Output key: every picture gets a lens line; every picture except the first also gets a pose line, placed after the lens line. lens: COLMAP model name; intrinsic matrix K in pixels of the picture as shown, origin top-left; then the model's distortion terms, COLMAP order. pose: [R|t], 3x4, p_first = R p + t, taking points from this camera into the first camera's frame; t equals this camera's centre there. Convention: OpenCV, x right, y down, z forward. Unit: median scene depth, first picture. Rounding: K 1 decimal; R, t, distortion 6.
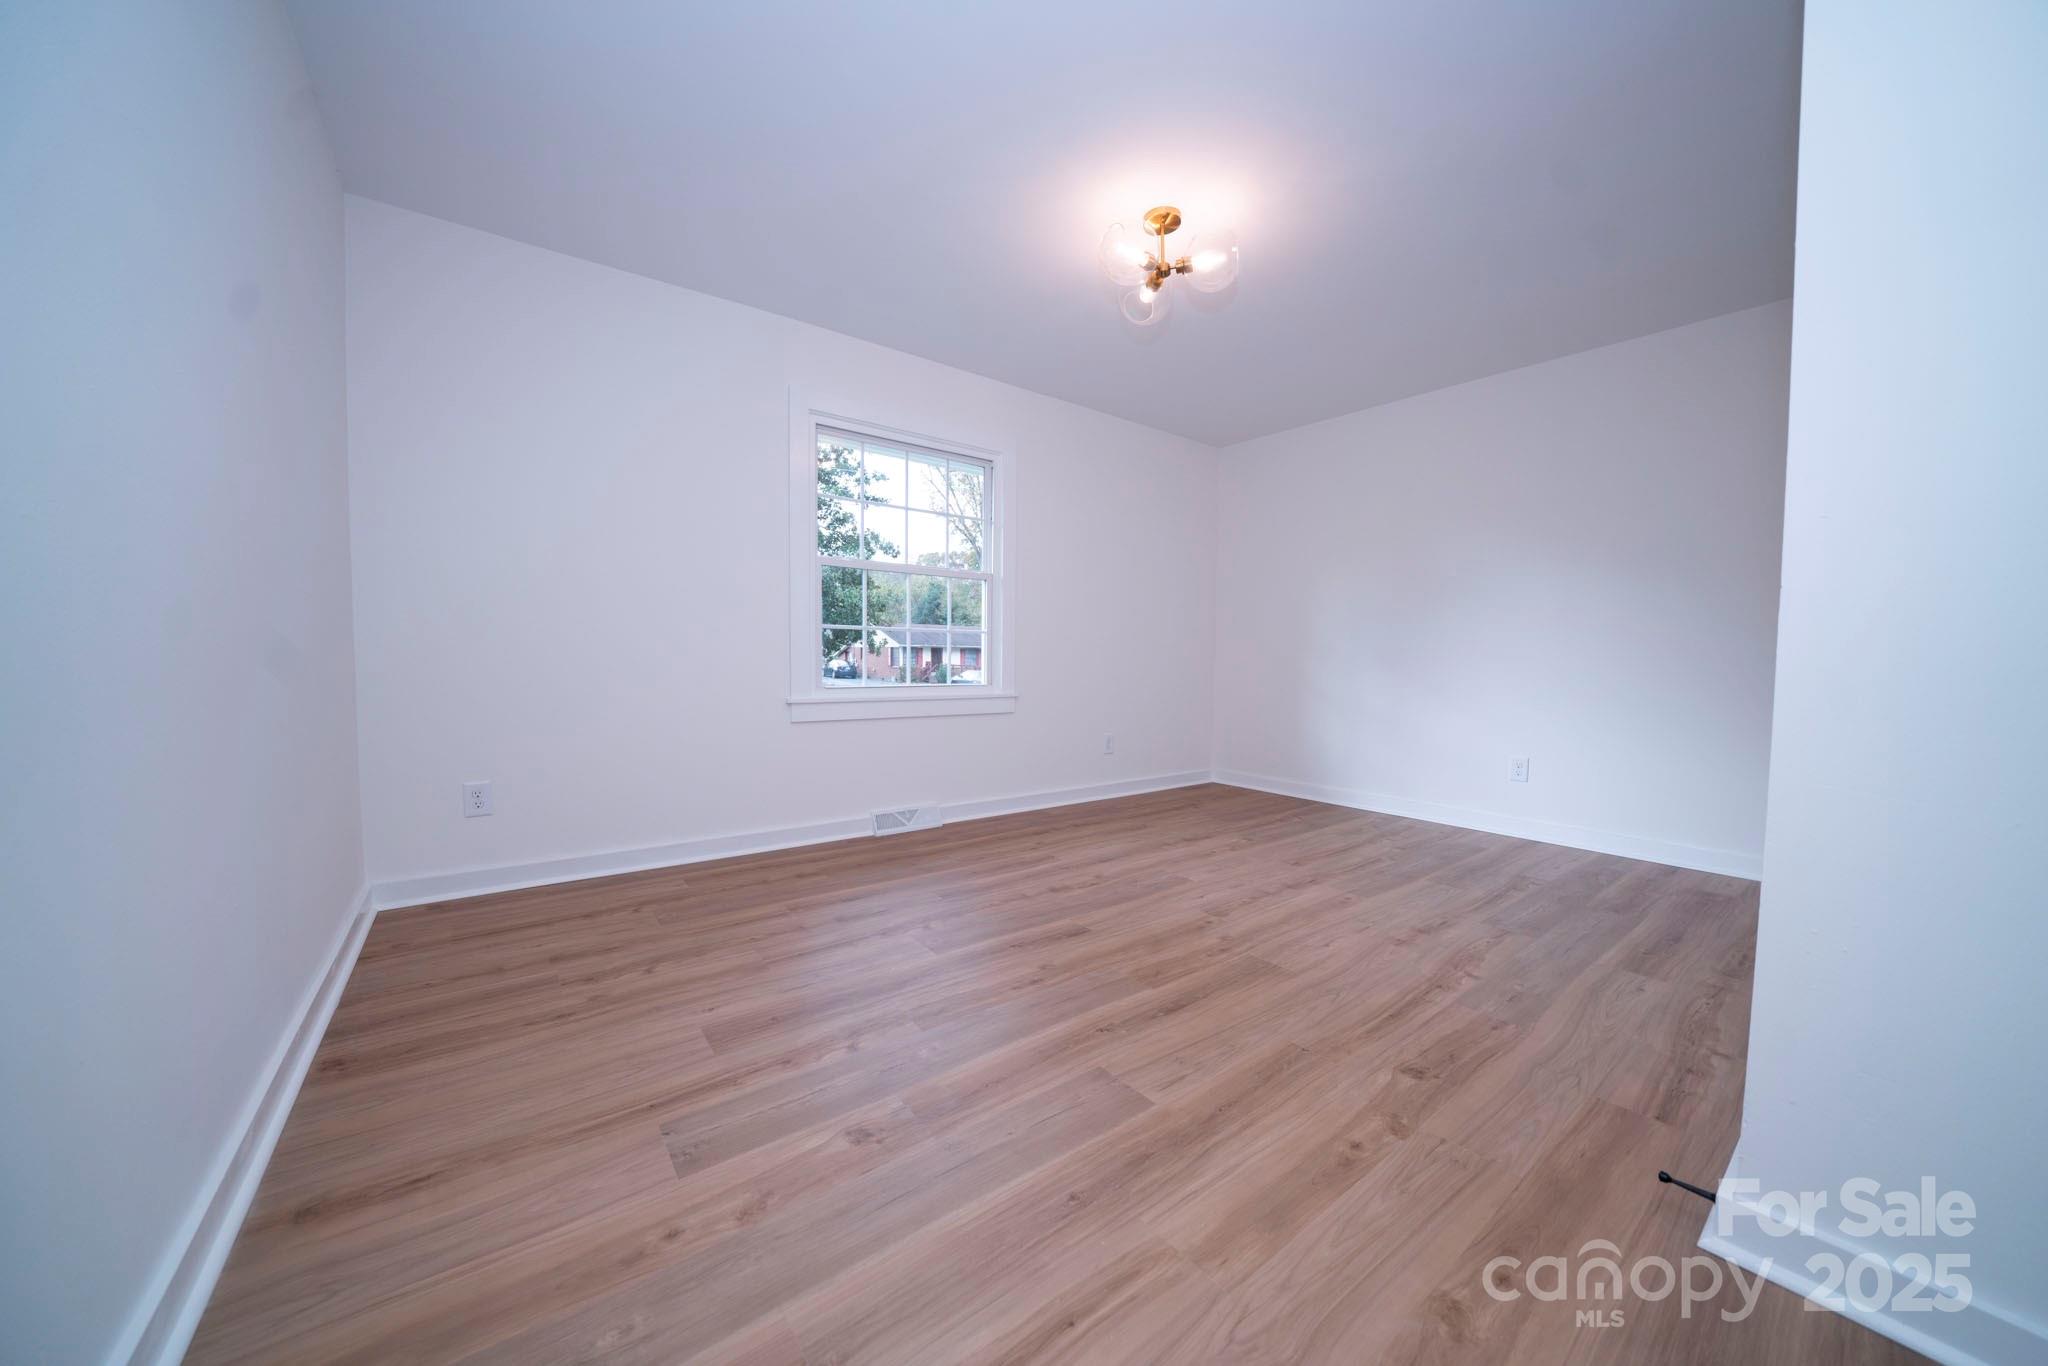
lens RADIAL K [[703.9, 0, 1029.6], [0, 703.9, 688.2], [0, 0, 1]] dist [-0.023672, 0.000105]
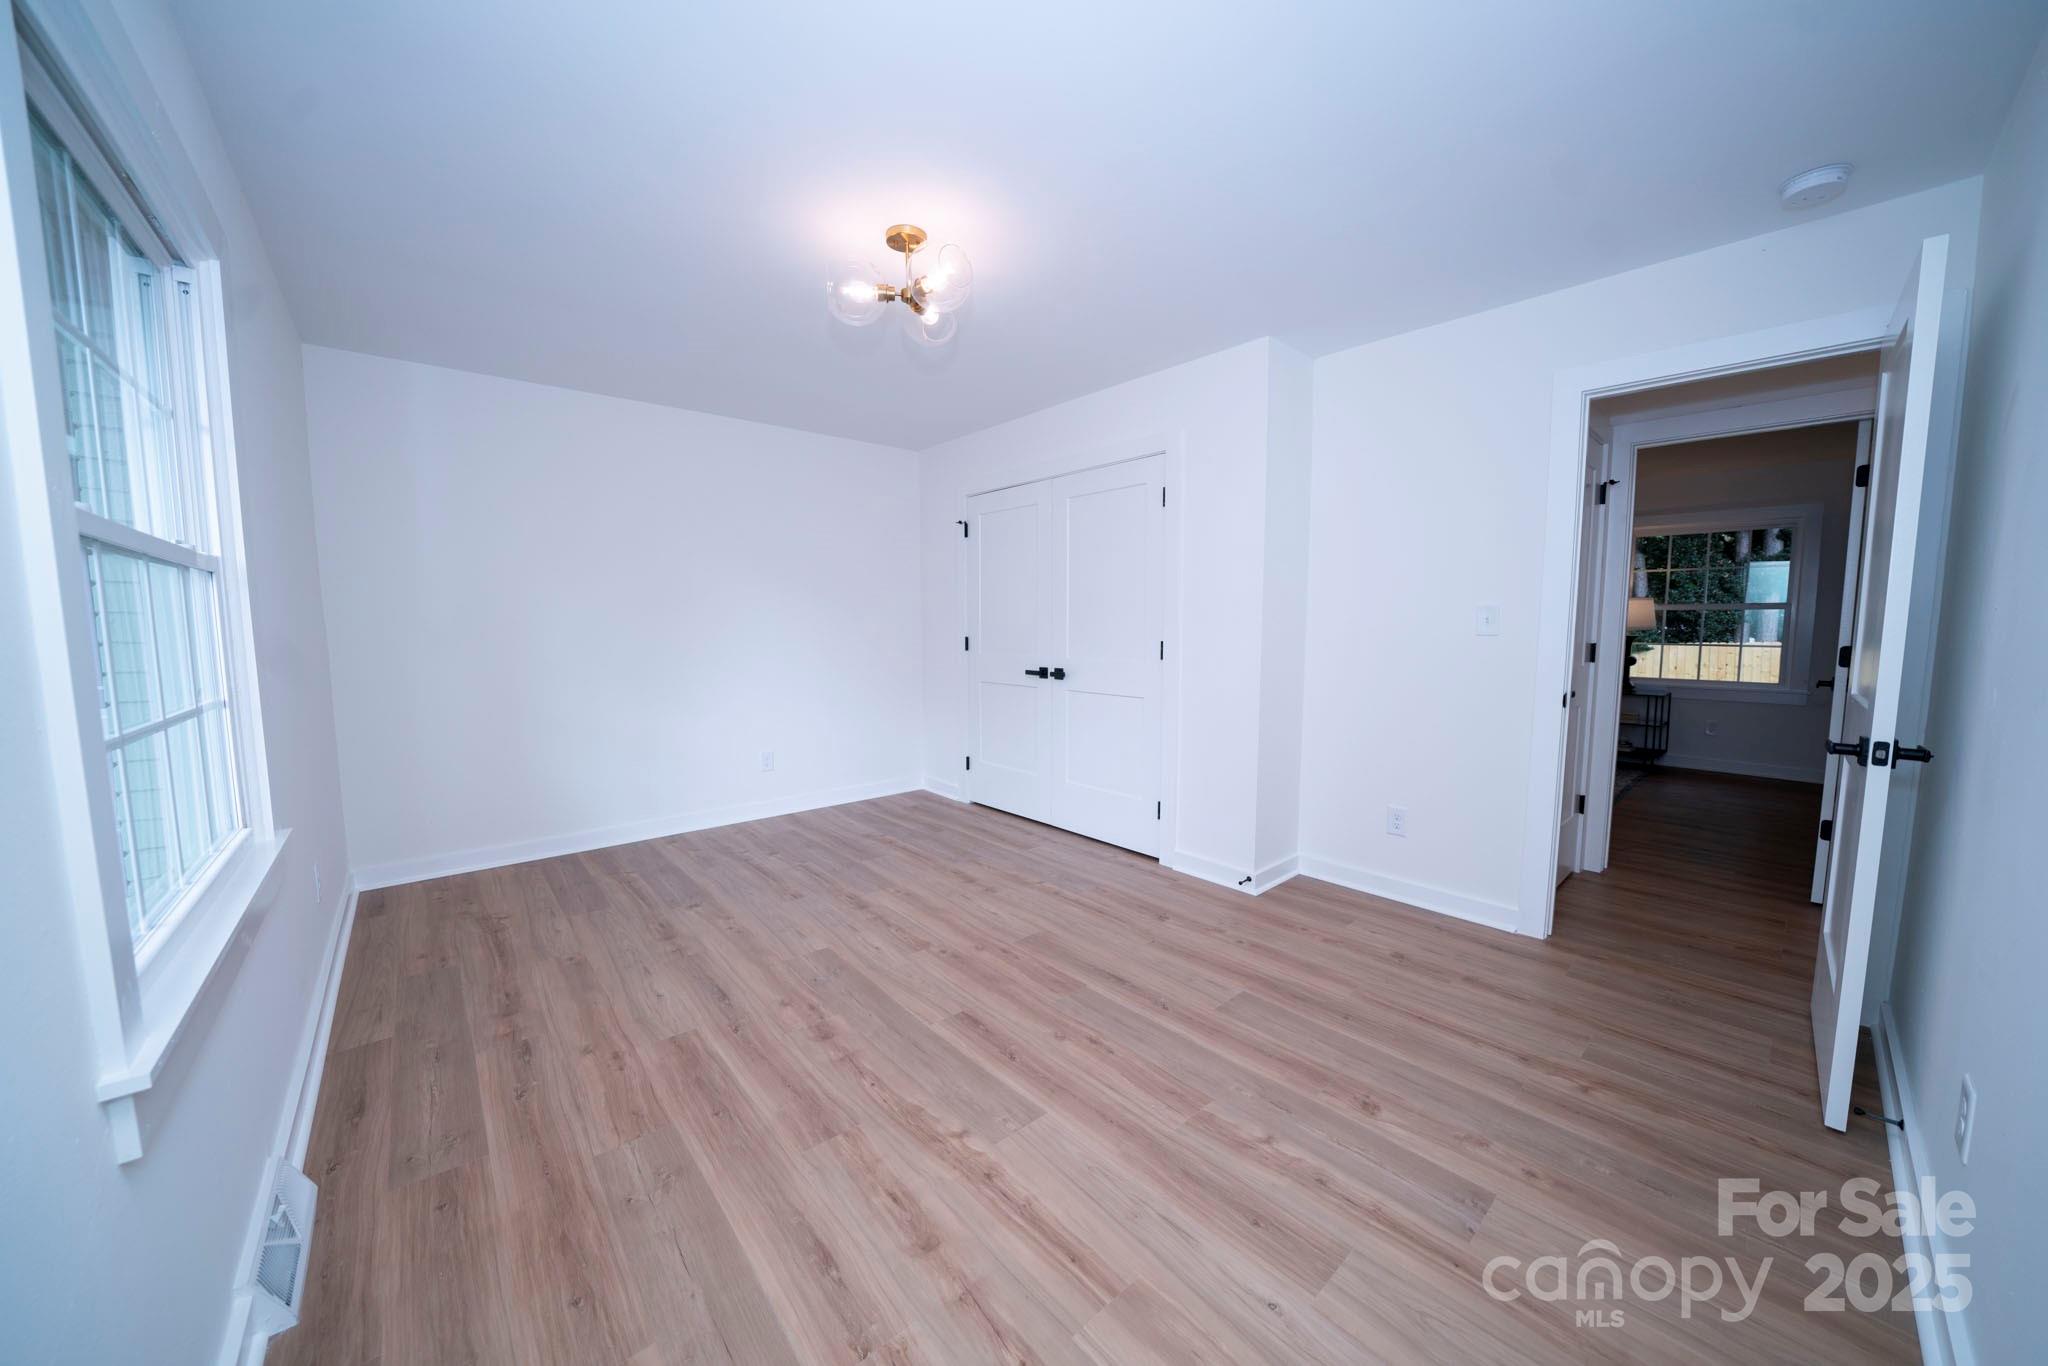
lens RADIAL K [[703.9, 0, 1029.6], [0, 703.9, 688.2], [0, 0, 1]] dist [-0.023672, 0.000105]
pose [[-0.067003, -0.102844, 0.992438, -0.802887], [0.048545, 0.993159, 0.106197, -0.178690], [-0.996571, 0.055293, -0.061552, 0.947371]]
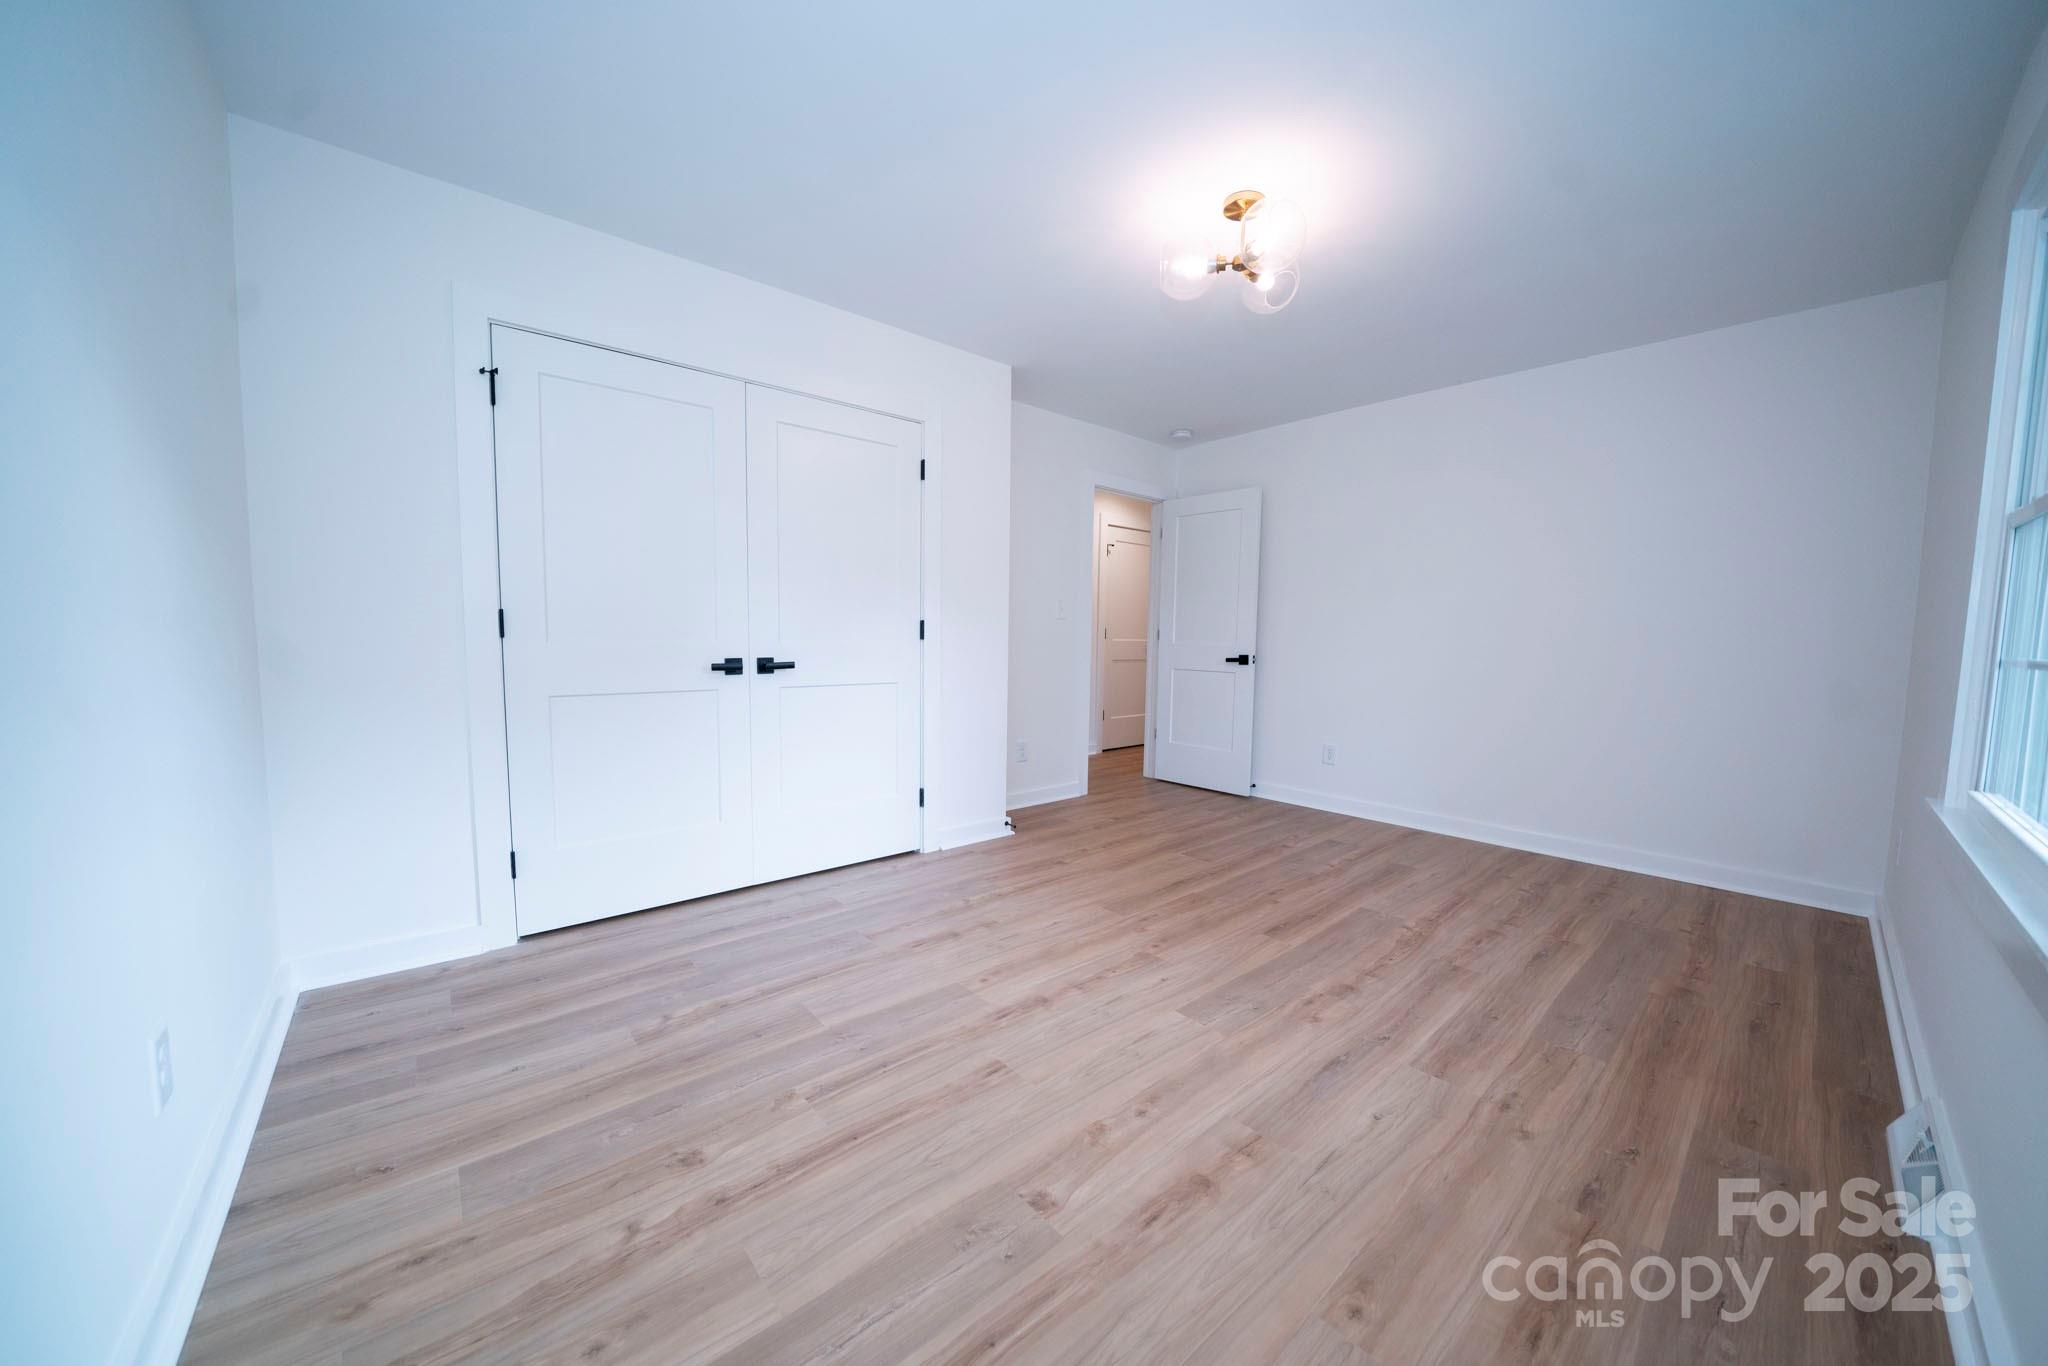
lens RADIAL K [[703.9, 0, 1029.6], [0, 703.9, 688.2], [0, 0, 1]] dist [-0.023672, 0.000105]
pose [[-0.997917, -0.021852, -0.060694, 0.522613], [-0.029343, 0.991670, 0.125417, -0.154411], [0.057448, 0.126937, -0.990246, 2.003423]]
